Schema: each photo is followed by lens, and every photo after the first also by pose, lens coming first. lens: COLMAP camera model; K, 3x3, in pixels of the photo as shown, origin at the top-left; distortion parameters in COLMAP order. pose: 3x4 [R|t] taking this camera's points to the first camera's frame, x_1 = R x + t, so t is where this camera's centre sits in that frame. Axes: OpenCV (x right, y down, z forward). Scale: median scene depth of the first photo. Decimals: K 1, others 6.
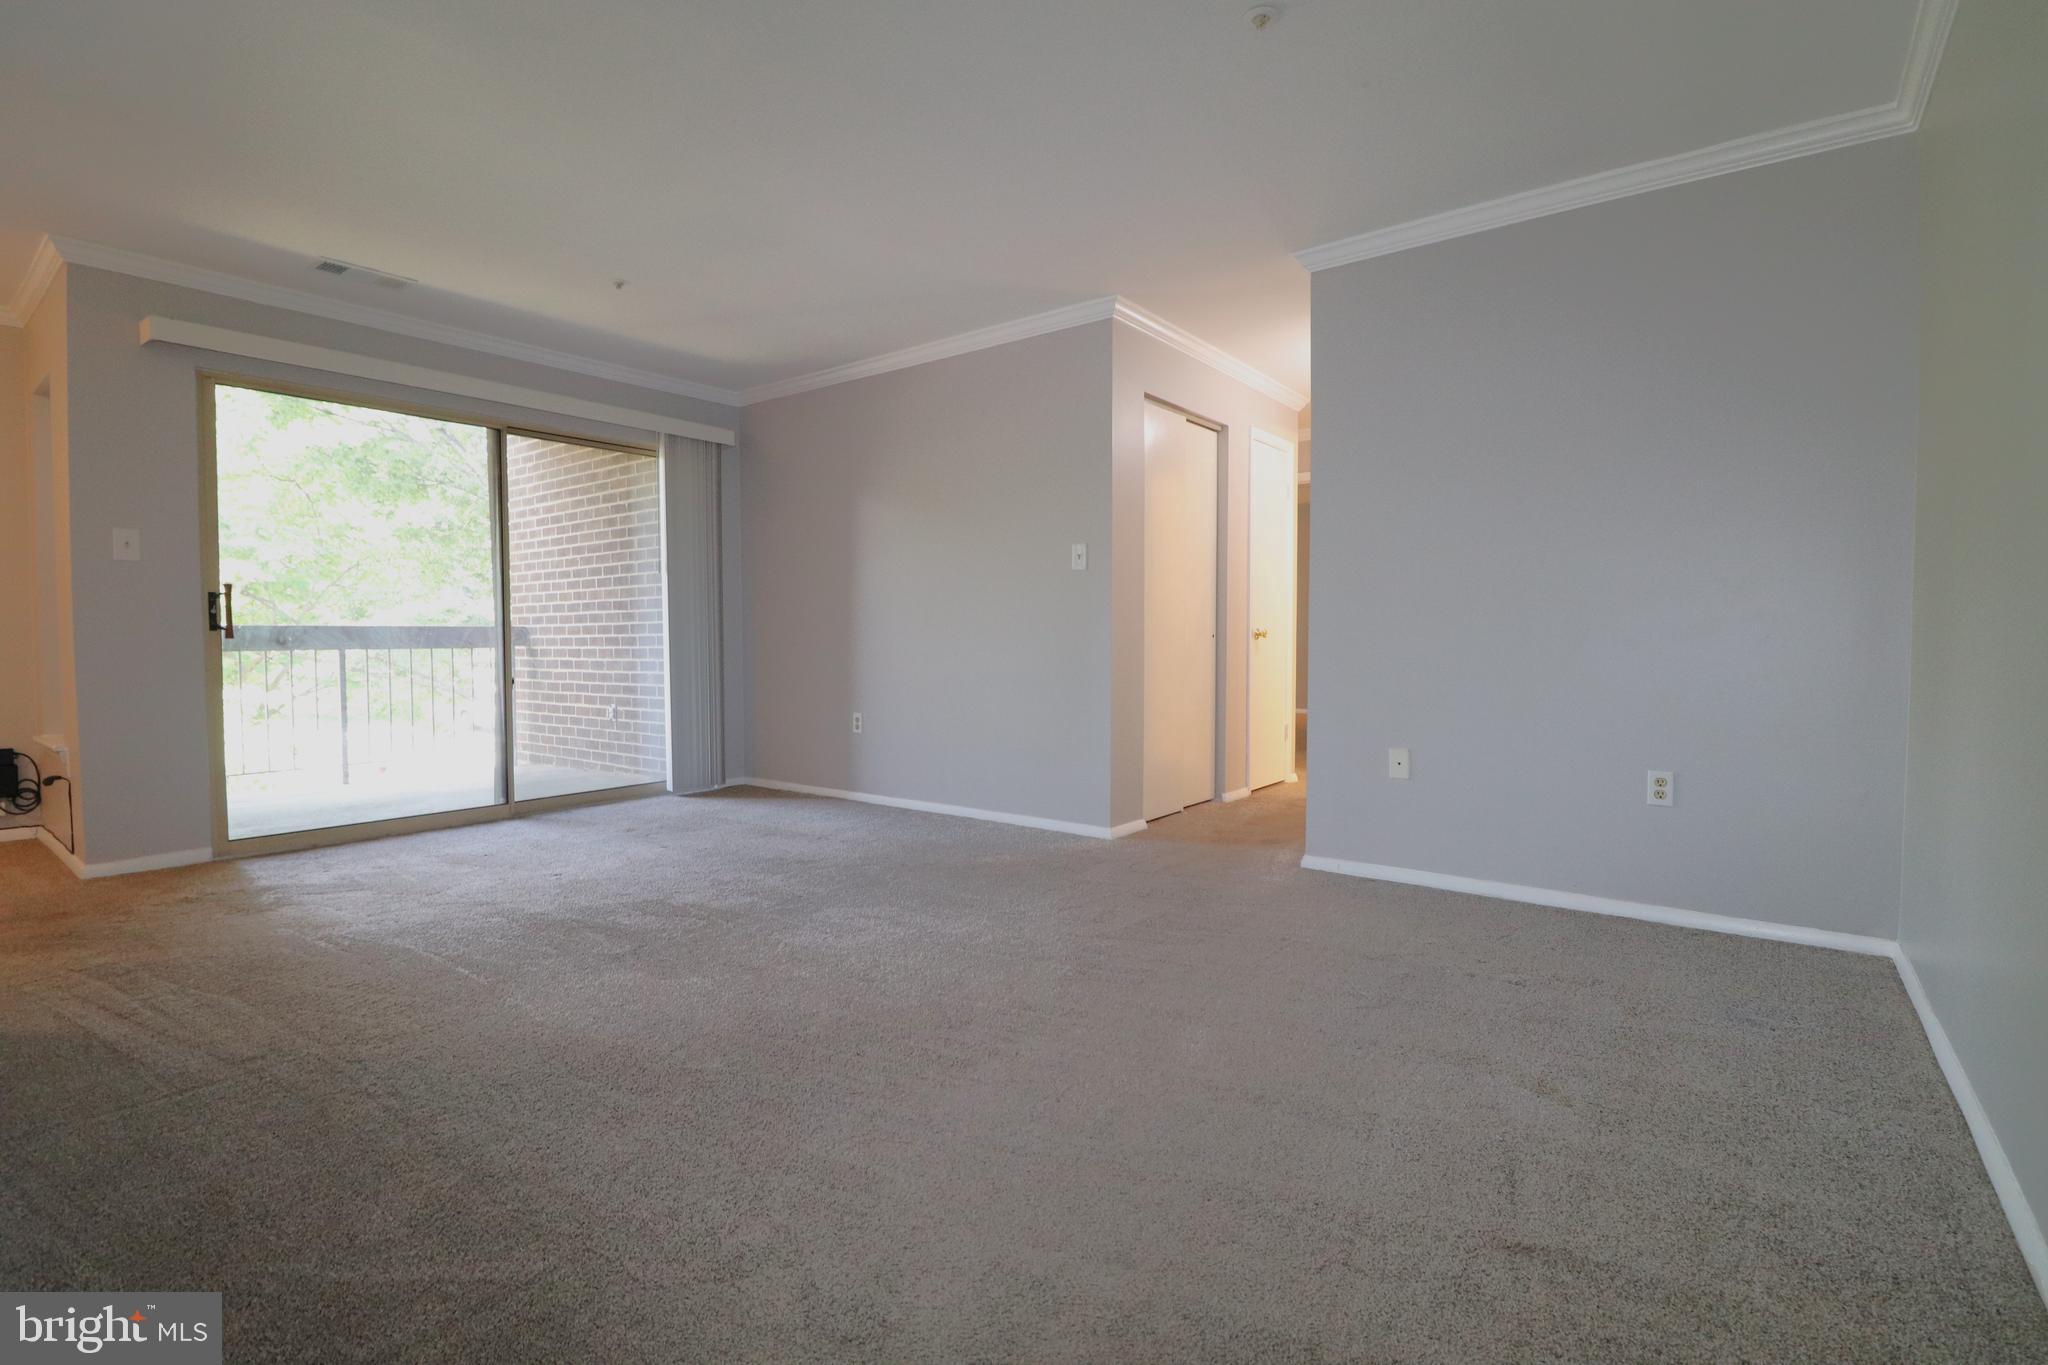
lens RADIAL K [[961.8, 0, 1012.7], [0, 961.8, 666.0], [0, 0, 1]] dist [0.001691, -0.012527]
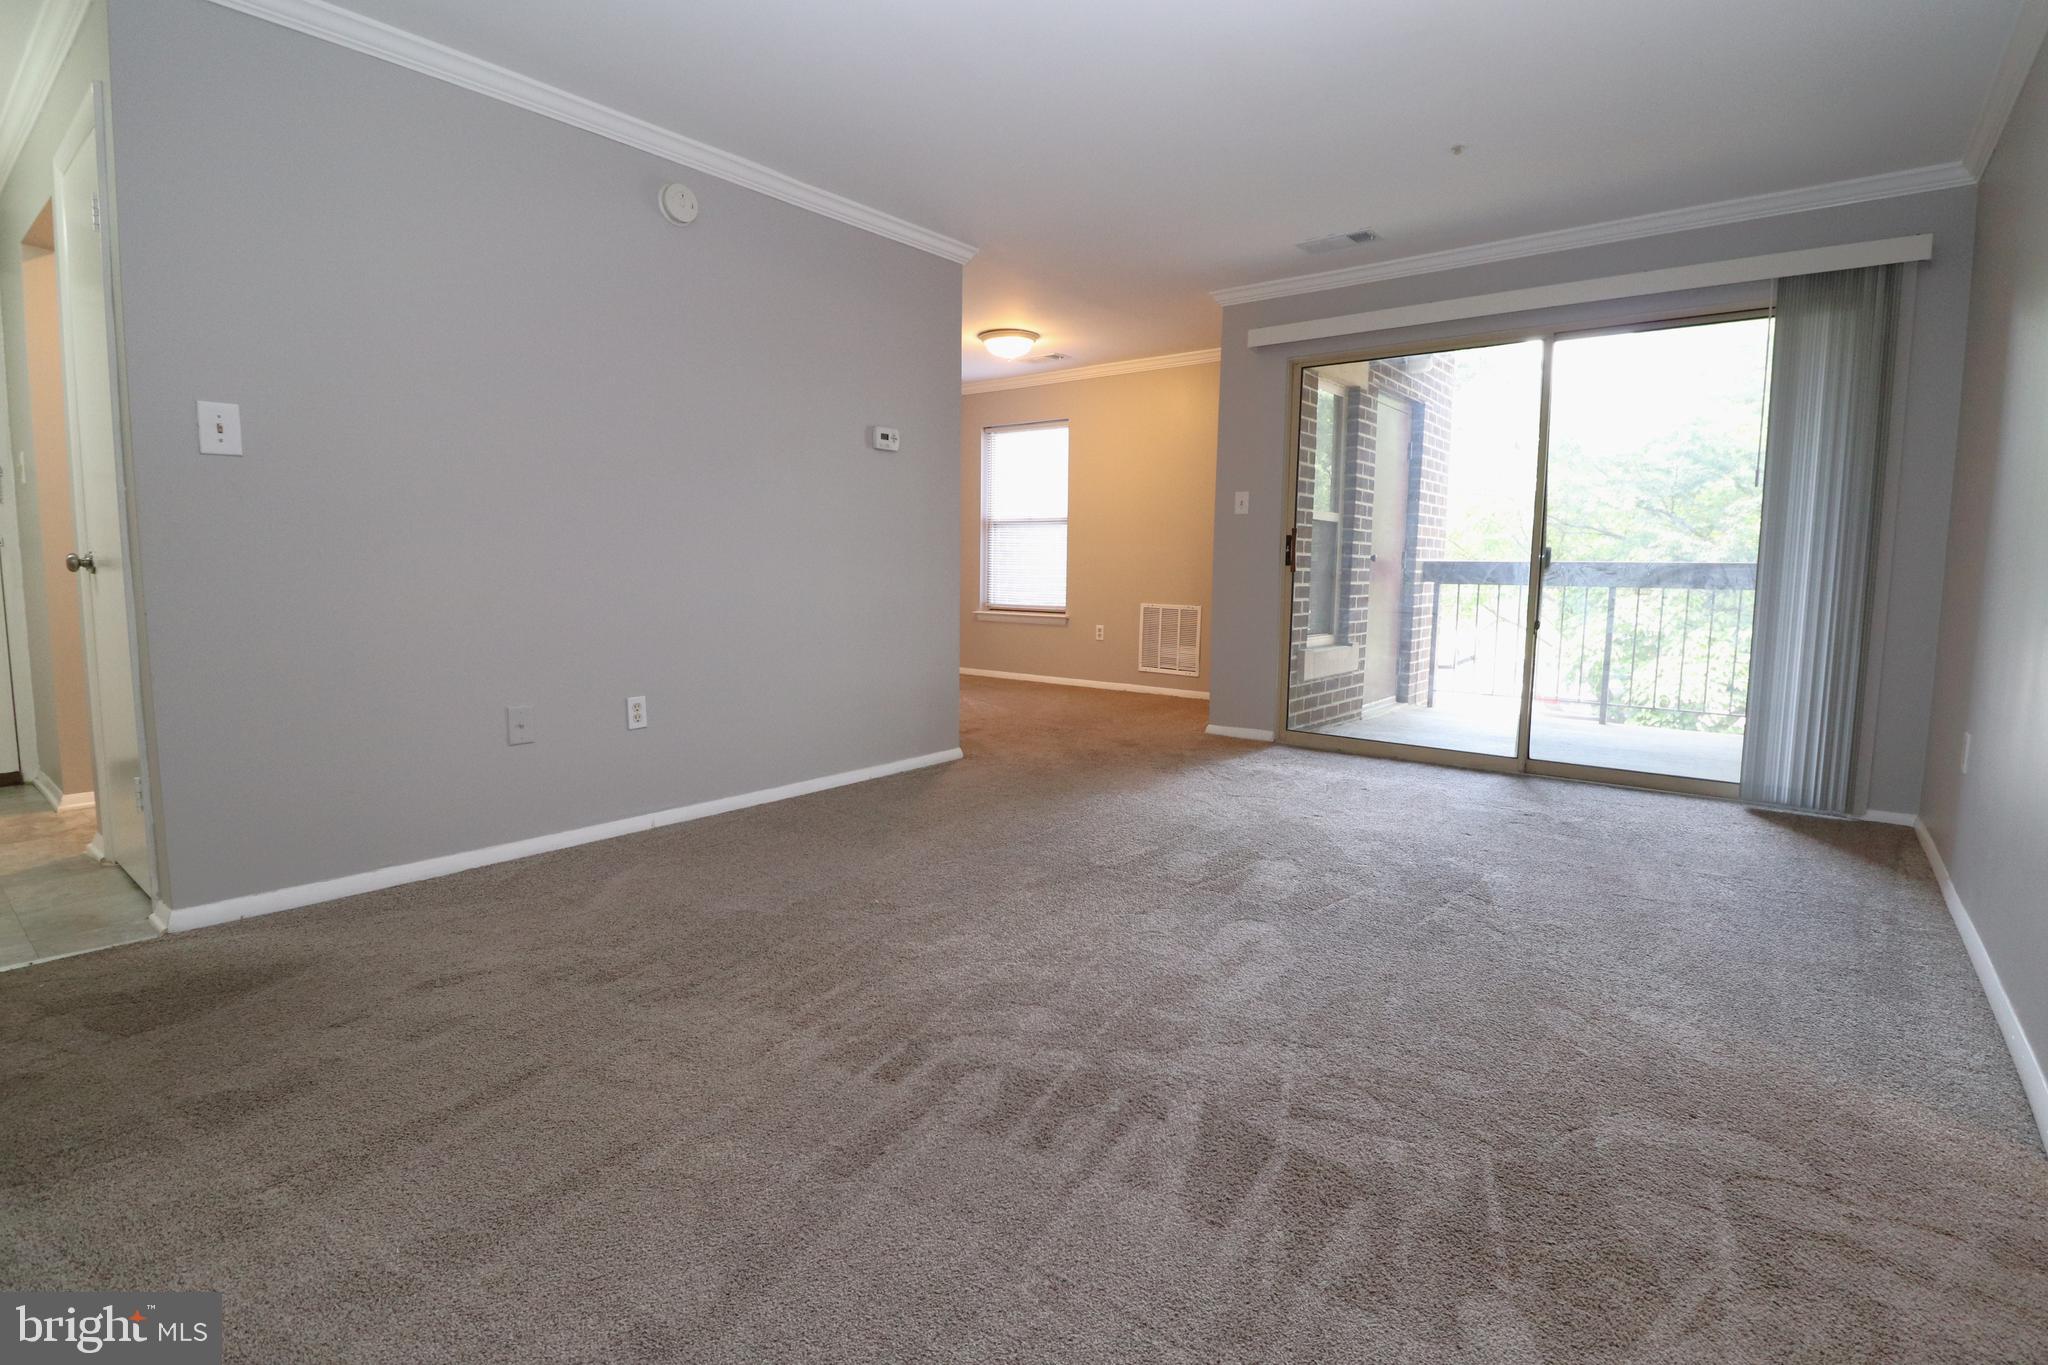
lens RADIAL K [[961.8, 0, 1012.7], [0, 961.8, 666.0], [0, 0, 1]] dist [0.001691, -0.012527]
pose [[-0.008545, 0.107268, -0.994193, 0.403920], [-0.043760, 0.993237, 0.107541, -0.022598], [0.999006, 0.044425, -0.003794, 0.559755]]
